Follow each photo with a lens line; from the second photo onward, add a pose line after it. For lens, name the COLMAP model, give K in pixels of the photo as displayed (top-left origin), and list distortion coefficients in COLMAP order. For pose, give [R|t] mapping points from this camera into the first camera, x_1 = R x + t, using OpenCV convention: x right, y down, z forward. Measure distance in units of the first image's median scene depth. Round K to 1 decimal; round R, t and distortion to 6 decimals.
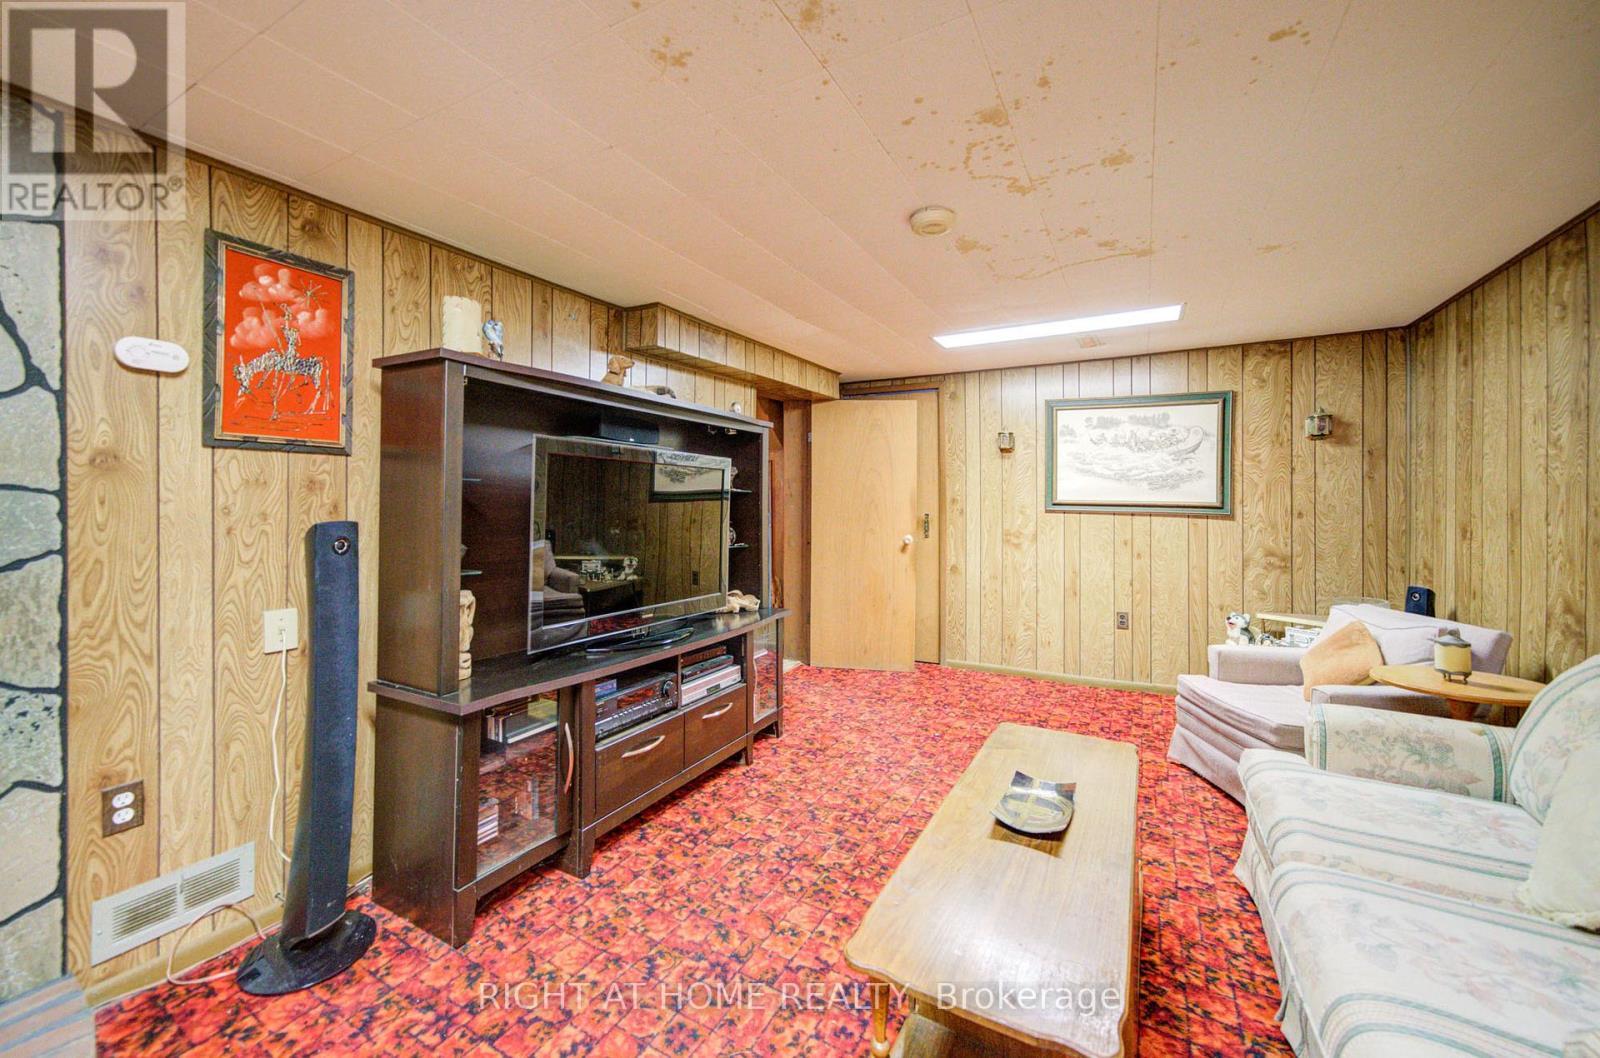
lens RADIAL K [[624.4, 0, 801.0], [0, 624.4, 495.3], [0, 0, 1]] dist [-0.000790, 0.000317]
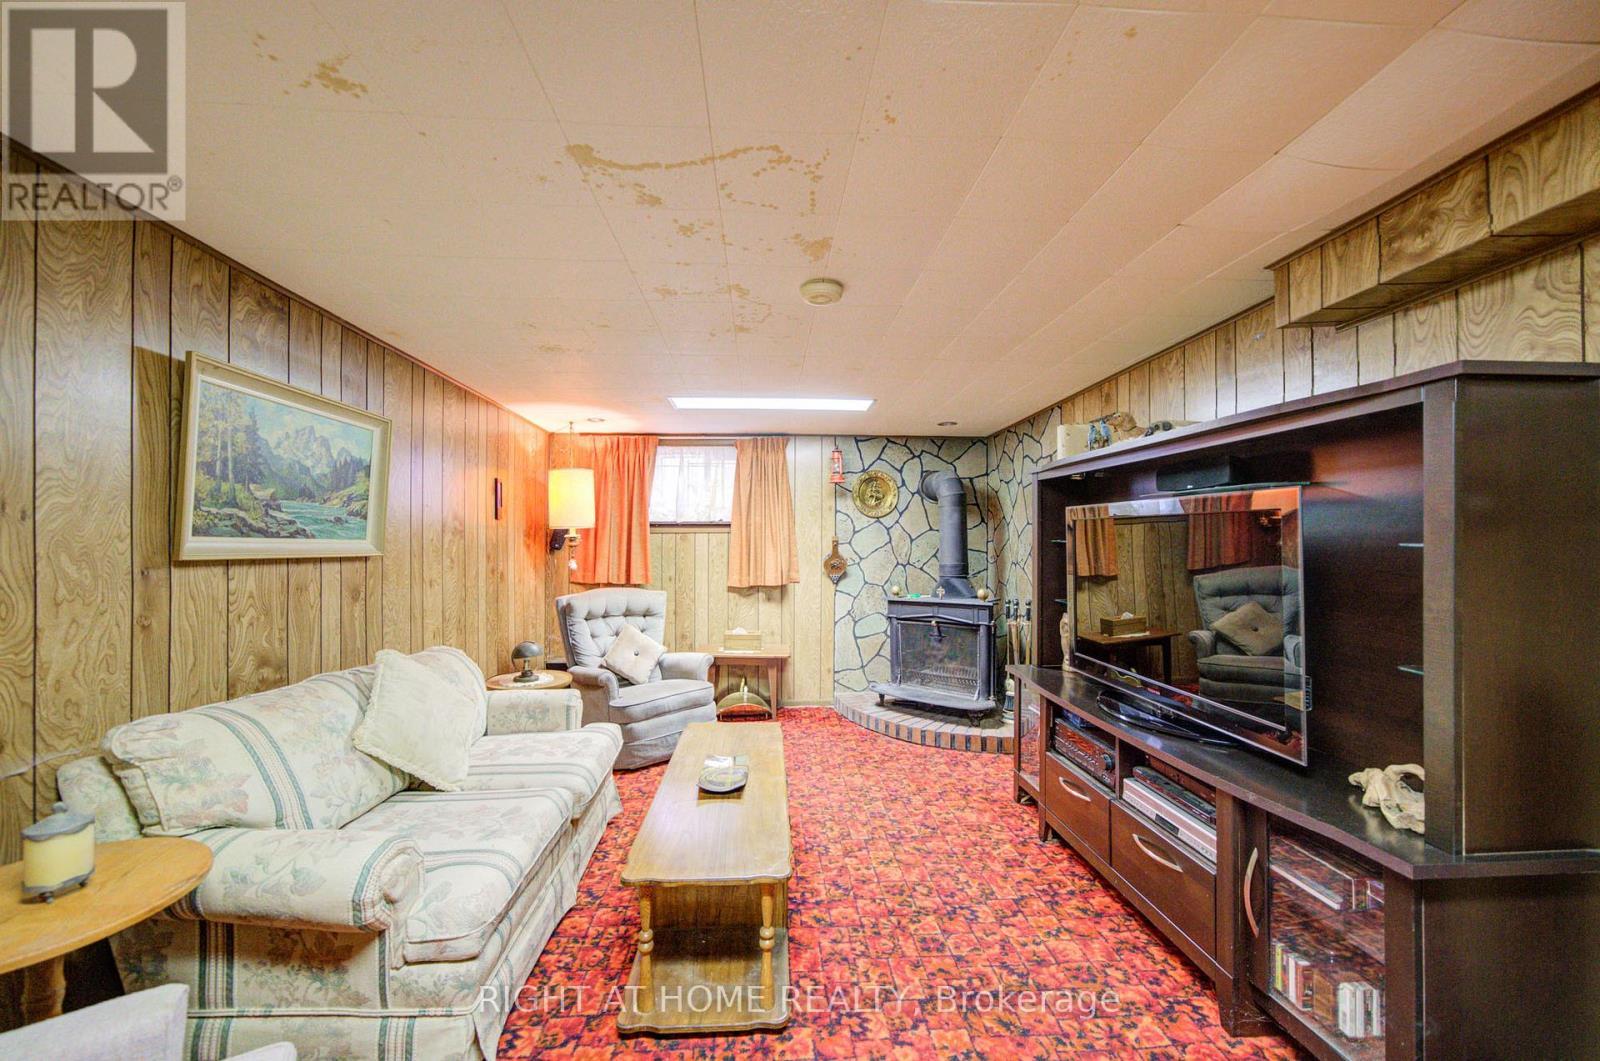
lens RADIAL K [[613.5, 0, 798.1], [0, 613.5, 539.2], [0, 0, 1]] dist [0.001559, 0.000657]
pose [[-0.845504, -0.002774, -0.533963, 0.702416], [0.005529, 0.999887, -0.013950, -0.010757], [0.533941, -0.014748, -0.845393, 1.633312]]
